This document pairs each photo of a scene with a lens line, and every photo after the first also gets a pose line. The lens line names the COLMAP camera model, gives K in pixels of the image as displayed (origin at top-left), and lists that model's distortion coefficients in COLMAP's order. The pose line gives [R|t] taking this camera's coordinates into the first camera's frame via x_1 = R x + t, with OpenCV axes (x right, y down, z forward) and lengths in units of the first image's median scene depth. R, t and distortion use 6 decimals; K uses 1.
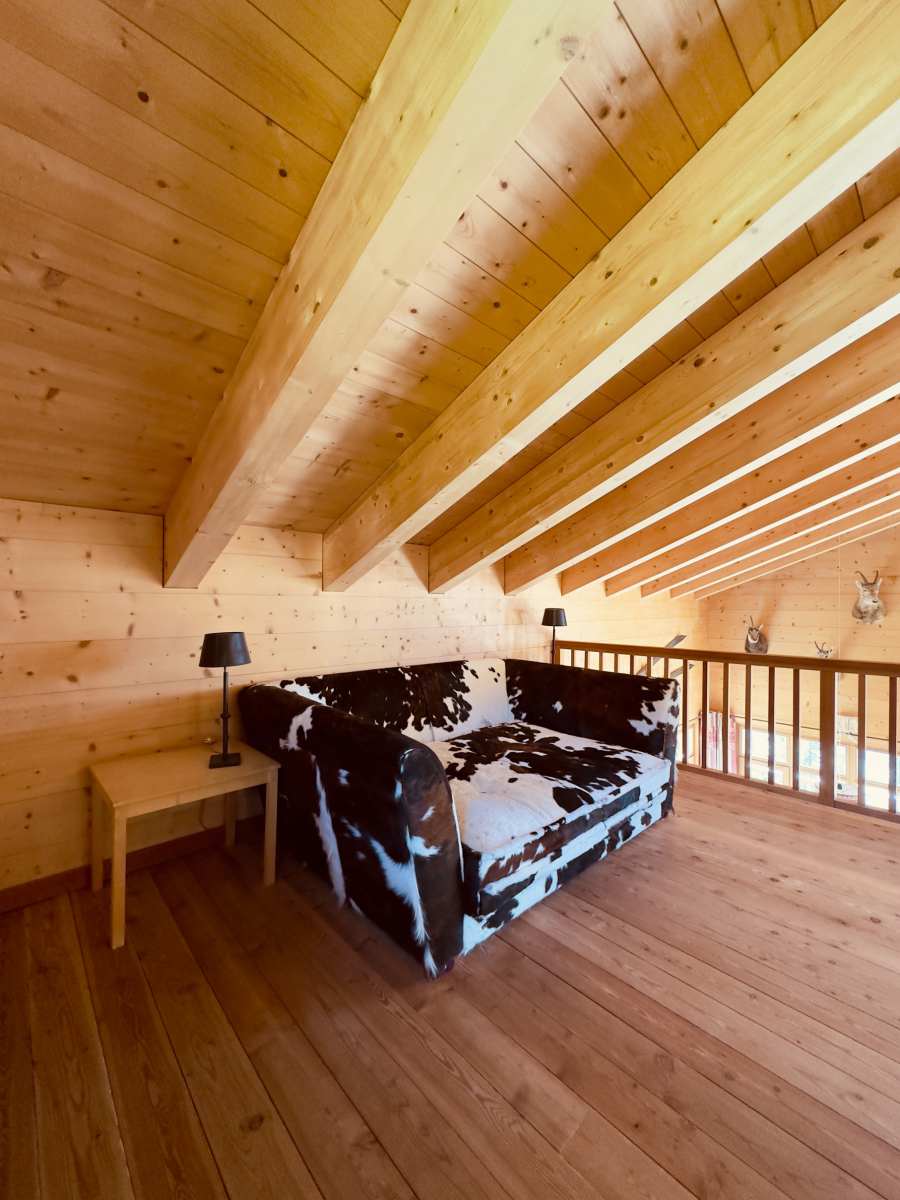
lens RADIAL K [[478.1, 0, 448.3], [0, 478.1, 601.8], [0, 0, 1]] dist [-0.003874, 0.000223]
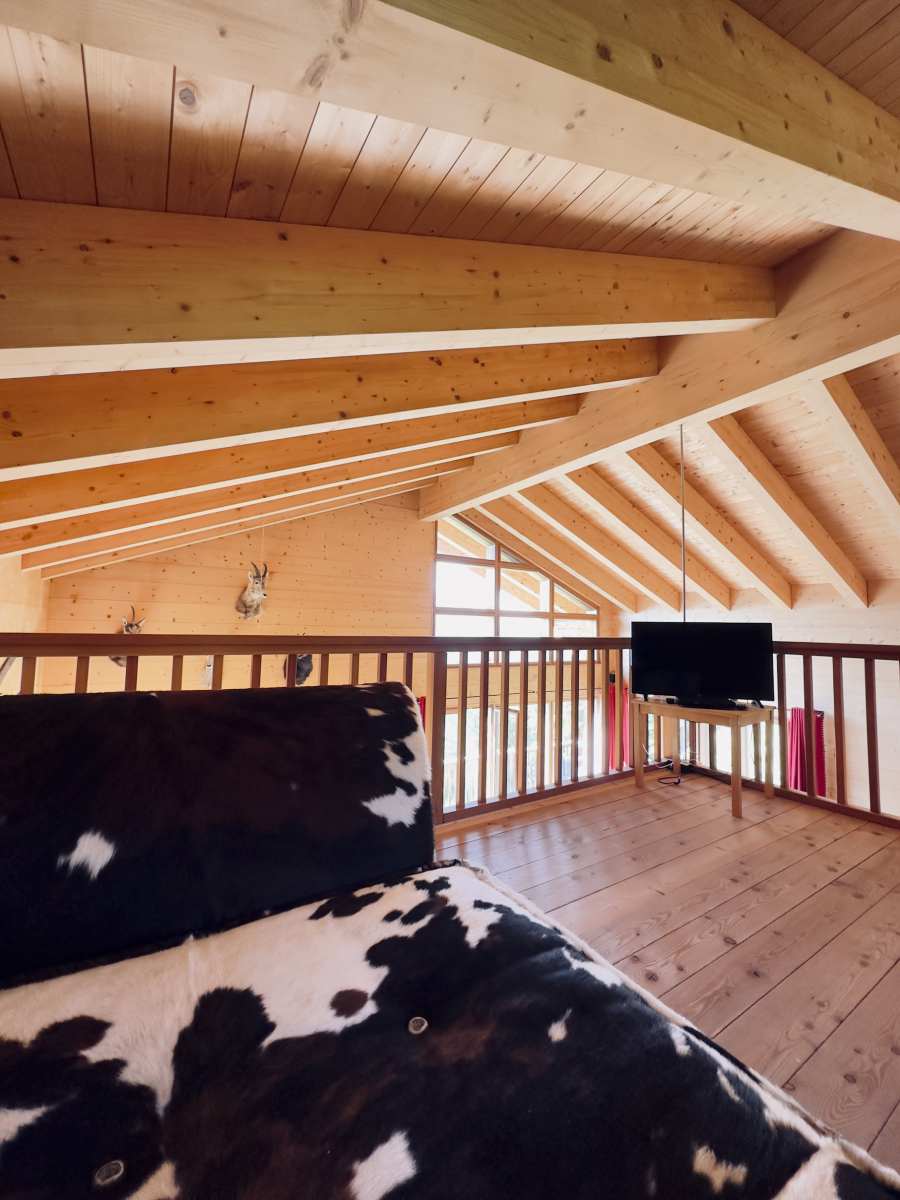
lens RADIAL K [[478.1, 0, 451.1], [0, 478.1, 599.2], [0, 0, 1]] dist [-0.003874, 0.000223]
pose [[0.177663, 0.060501, 0.982230, 0.006755], [-0.023405, 0.998086, -0.057244, 0.094152], [-0.983813, -0.012819, 0.178739, 0.770014]]
